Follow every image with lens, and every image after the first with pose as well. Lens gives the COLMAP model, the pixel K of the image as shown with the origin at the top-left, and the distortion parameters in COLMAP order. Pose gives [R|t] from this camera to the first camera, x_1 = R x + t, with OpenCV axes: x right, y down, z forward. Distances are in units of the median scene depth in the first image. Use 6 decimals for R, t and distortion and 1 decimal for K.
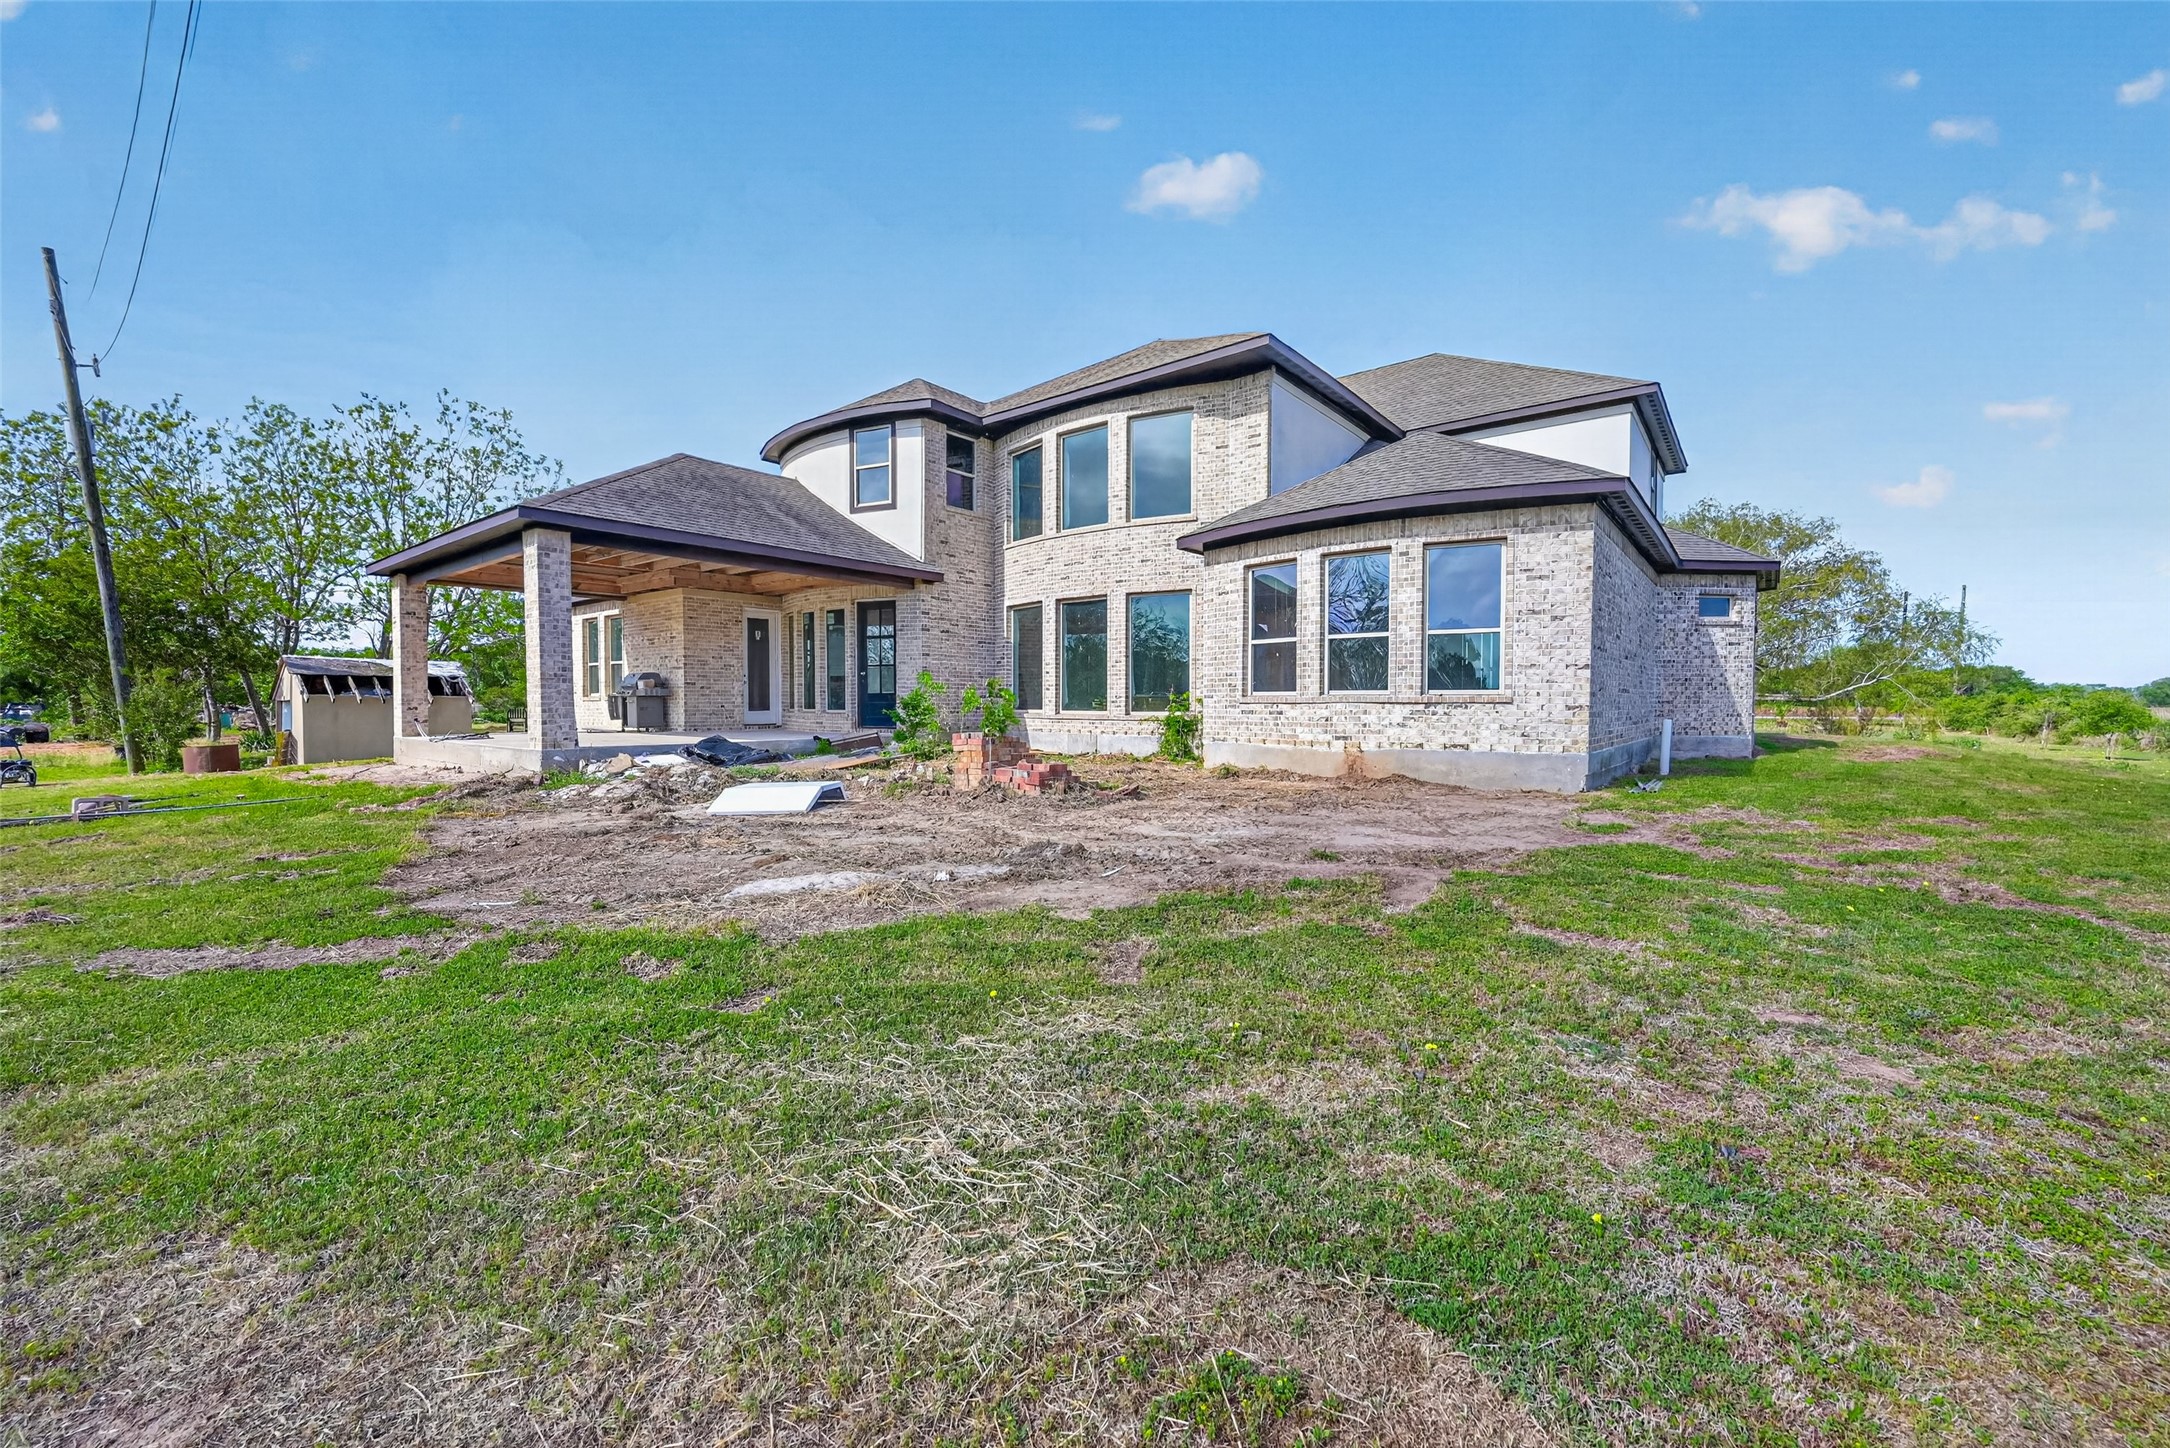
lens RADIAL K [[847.4, 0, 1080.7], [0, 847.4, 719.0], [0, 0, 1]] dist [-0.001865, -0.000163]
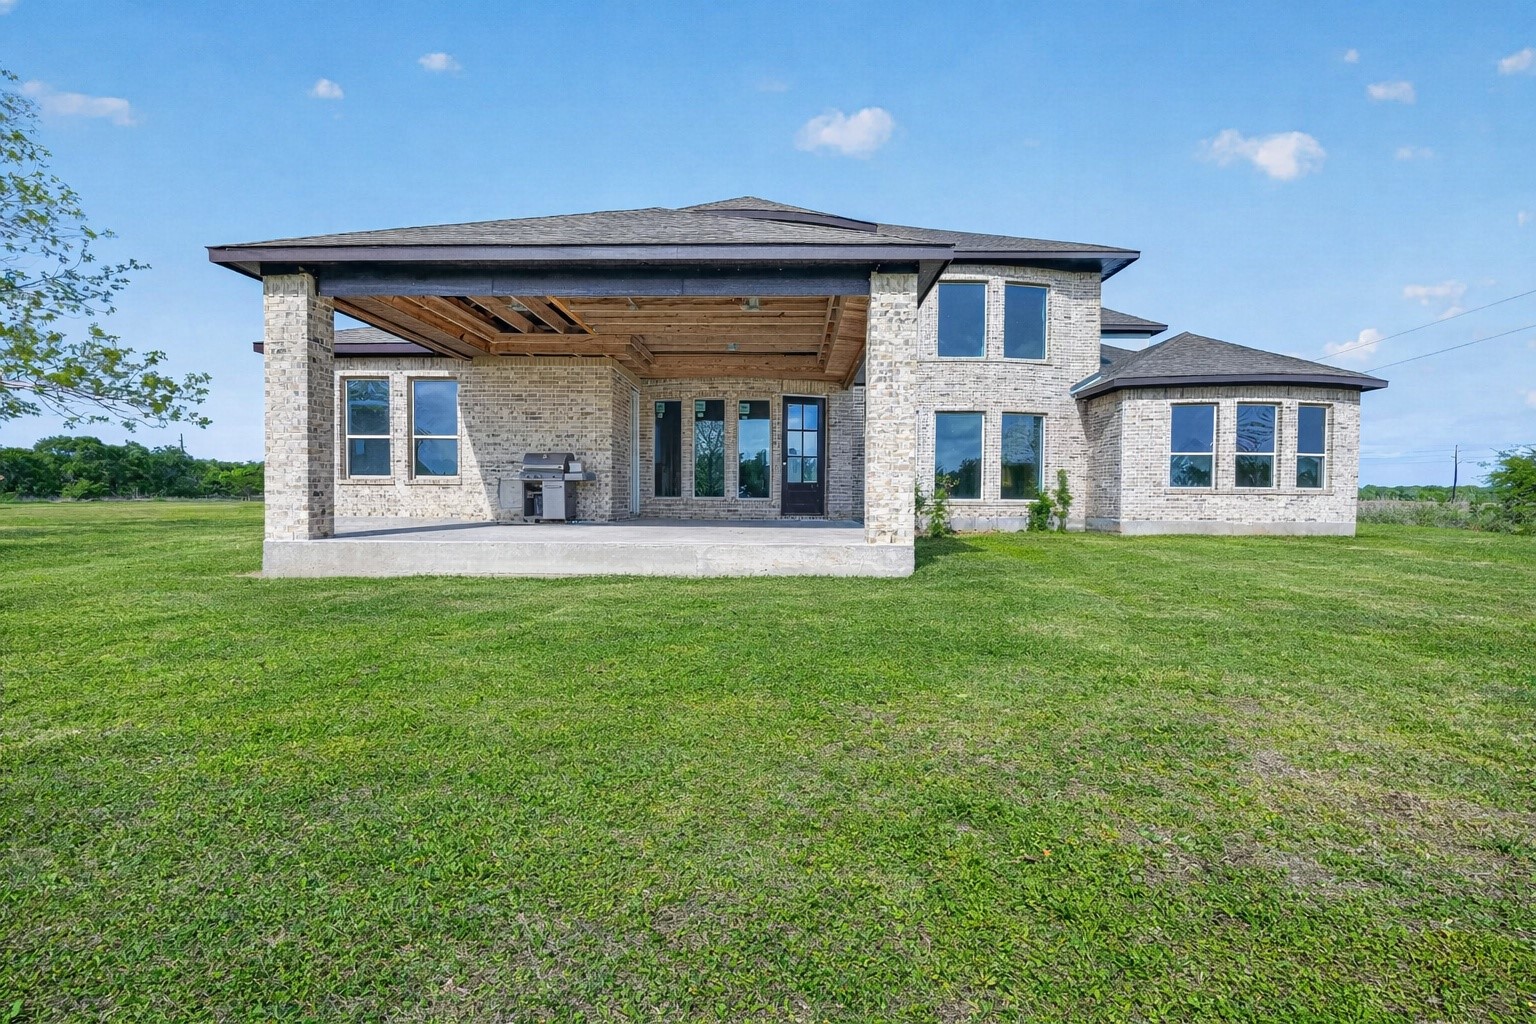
lens RADIAL K [[599.8, 0, 767.9], [0, 599.8, 504.0], [0, 0, 1]] dist [-0.001865, -0.000163]
pose [[0.791775, -0.006292, 0.610780, -1.024653], [0.005016, 0.999980, 0.003798, -0.008670], [-0.610792, 0.000057, 0.791791, 0.588441]]
